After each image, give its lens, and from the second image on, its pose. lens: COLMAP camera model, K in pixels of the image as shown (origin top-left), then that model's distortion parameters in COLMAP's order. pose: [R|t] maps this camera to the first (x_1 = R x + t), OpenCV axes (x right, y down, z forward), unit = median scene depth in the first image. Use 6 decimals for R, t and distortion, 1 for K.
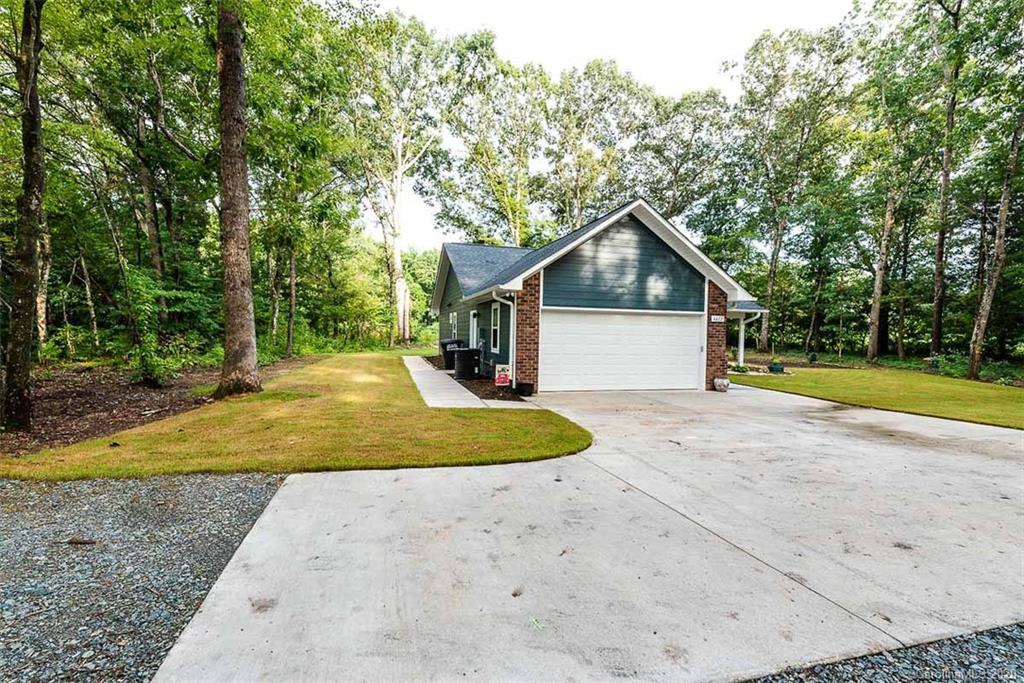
lens RADIAL K [[434.6, 0, 502.0], [0, 434.6, 343.3], [0, 0, 1]] dist [-0.000951, -0.000517]
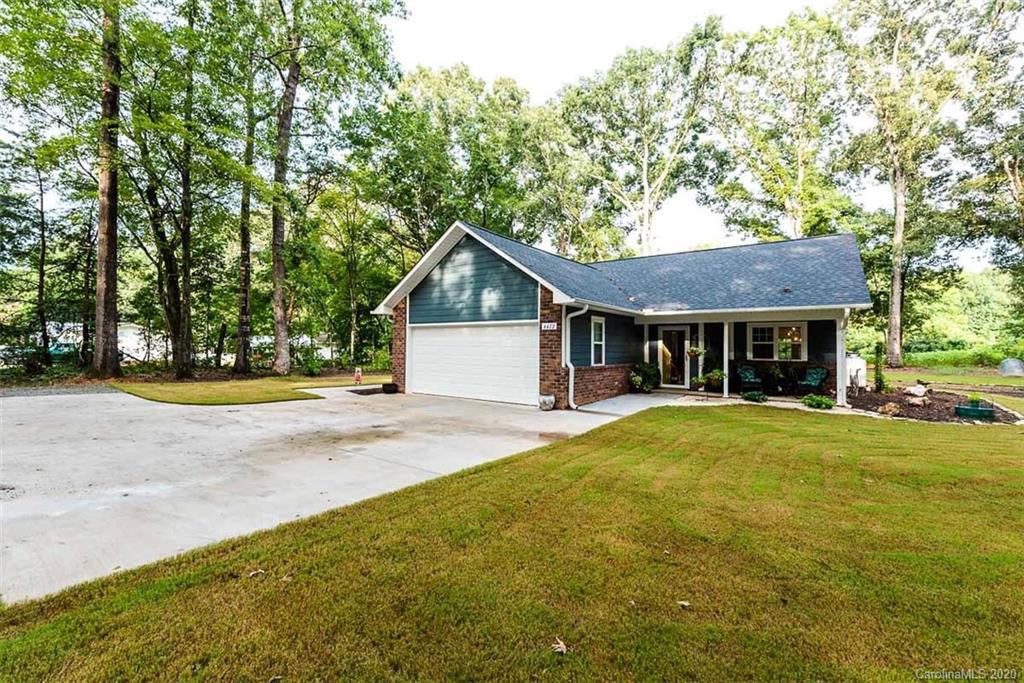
lens RADIAL K [[434.6, 0, 503.5], [0, 434.6, 338.2], [0, 0, 1]] dist [-0.000951, -0.000517]
pose [[0.620691, -0.029844, -0.783487, 1.117851], [-0.019777, 0.998361, -0.053697, 0.015429], [0.783806, 0.048824, 0.619084, 0.390567]]
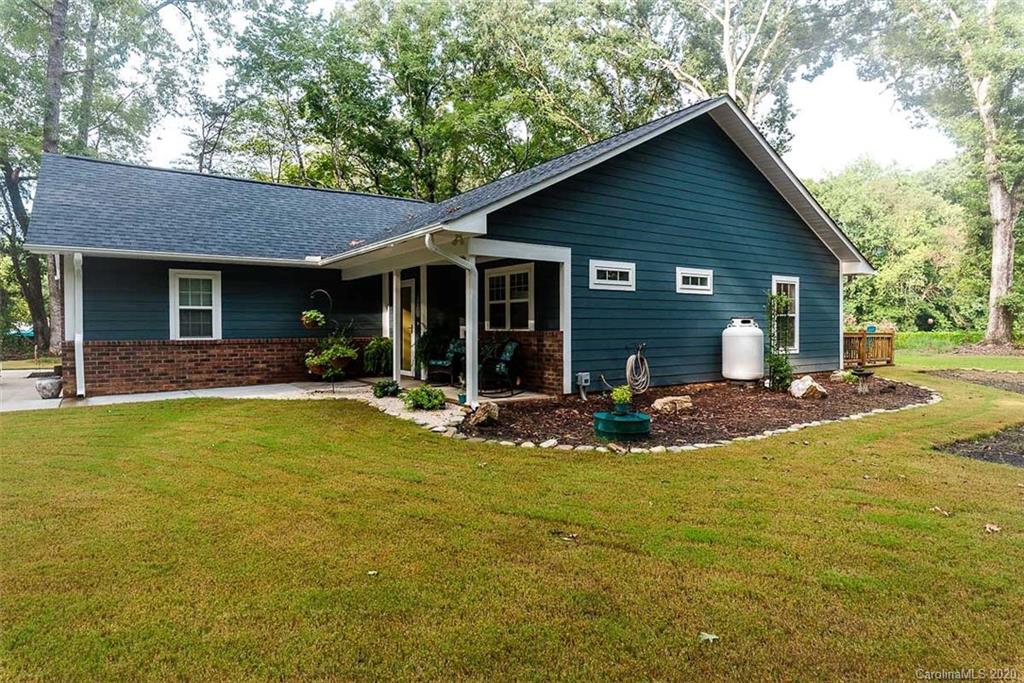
lens RADIAL K [[582.5, 0, 508.9], [0, 582.5, 340.0], [0, 0, 1]] dist [0.000905, -0.001622]
pose [[0.327278, -0.000746, -0.944928, 1.516709], [-0.016156, 0.999849, -0.006385, 0.018496], [0.944790, 0.017356, 0.327217, 1.339559]]
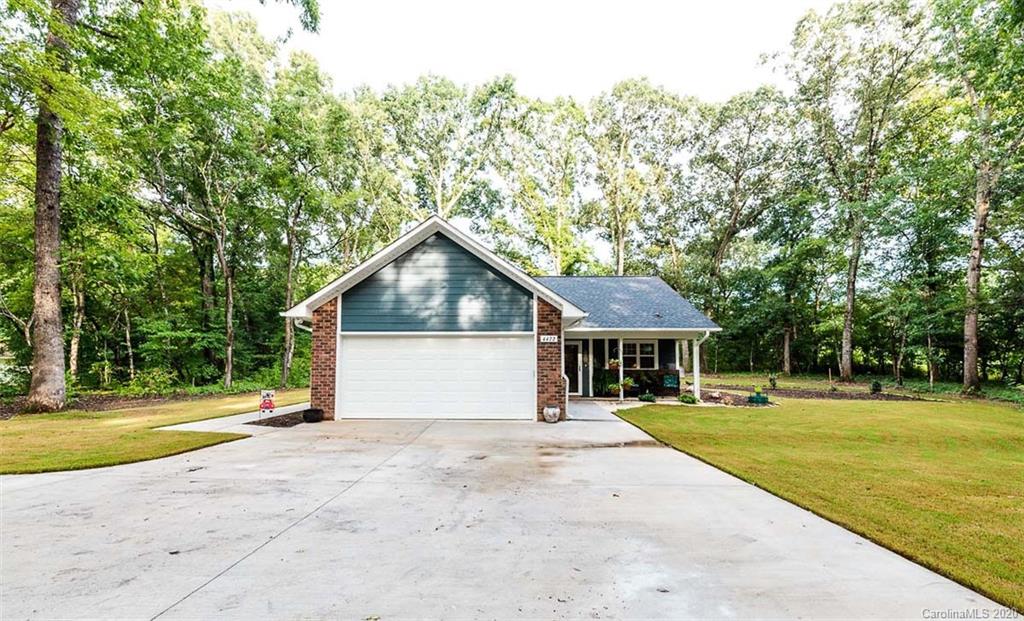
lens RADIAL K [[433.9, 0, 505.0], [0, 433.9, 338.7], [0, 0, 1]] dist [0.001549, -0.000483]
pose [[0.961506, -0.033533, -0.272729, 0.649596], [0.009848, 0.996093, -0.087755, 0.018937], [0.274606, 0.081691, 0.958080, 0.134867]]
